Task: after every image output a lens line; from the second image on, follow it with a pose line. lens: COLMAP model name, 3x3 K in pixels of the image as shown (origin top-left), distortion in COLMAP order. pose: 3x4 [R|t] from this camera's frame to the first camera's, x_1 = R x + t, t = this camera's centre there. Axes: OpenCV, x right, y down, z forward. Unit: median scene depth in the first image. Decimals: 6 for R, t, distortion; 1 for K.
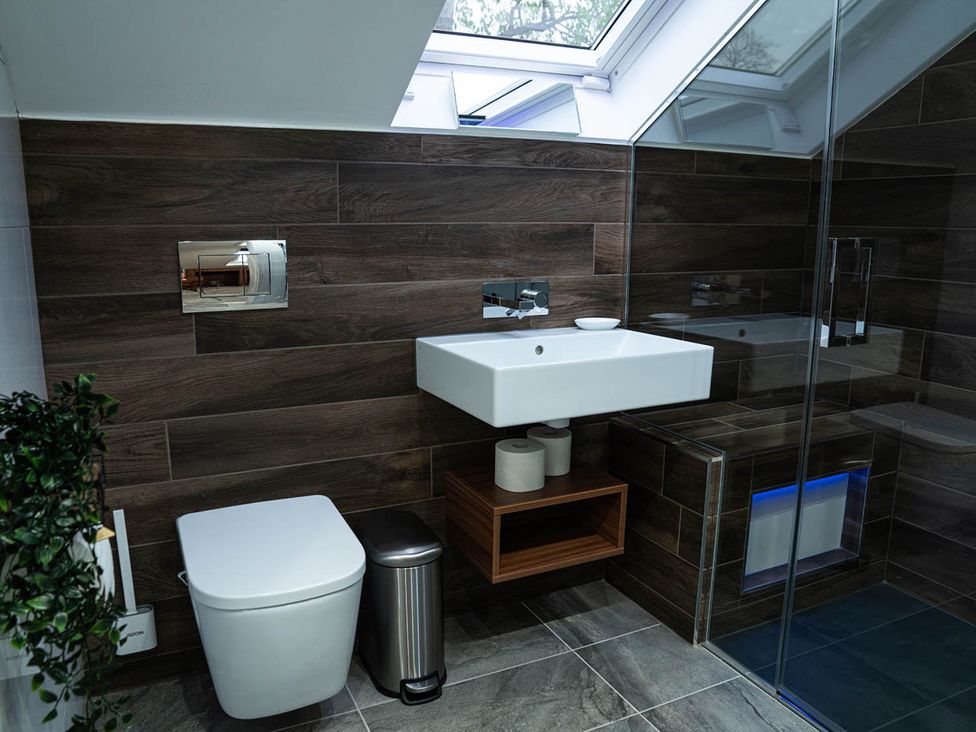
lens RADIAL K [[749.1, 0, 488.0], [0, 749.1, 366.0], [0, 0, 1]] dist [-0.131621, 0.098901]
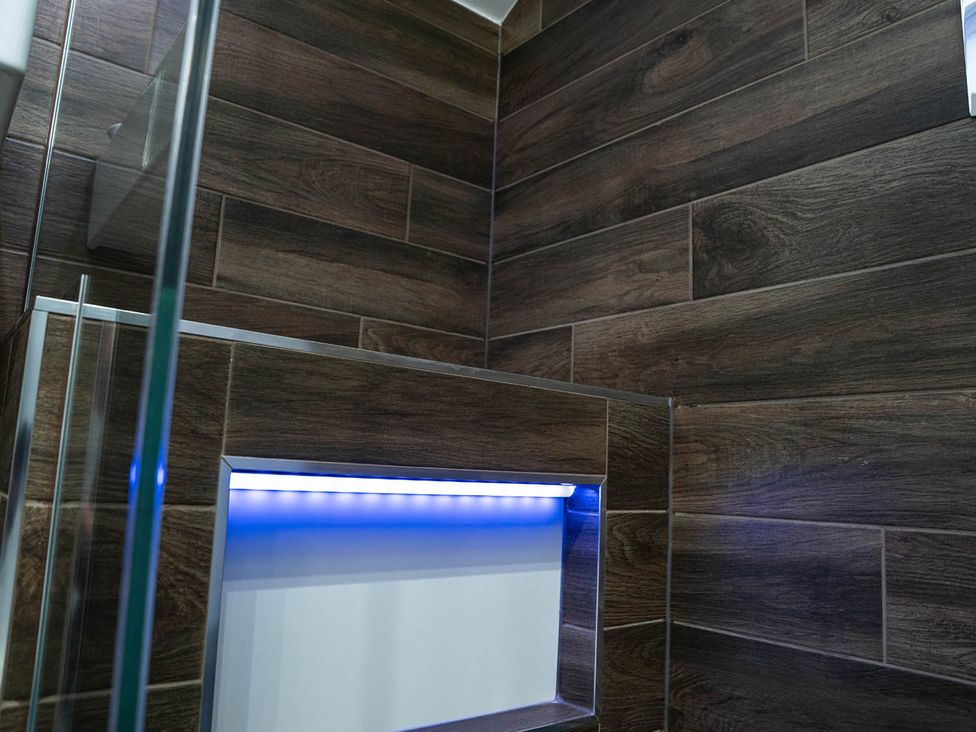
lens RADIAL K [[749.1, 0, 488.0], [0, 749.1, 366.0], [0, 0, 1]] dist [-0.131621, 0.098901]
pose [[0.975042, 0.071962, 0.210035, 0.353129], [0.003608, 0.940754, -0.339070, 0.217383], [-0.221991, 0.331365, 0.917015, 0.574700]]
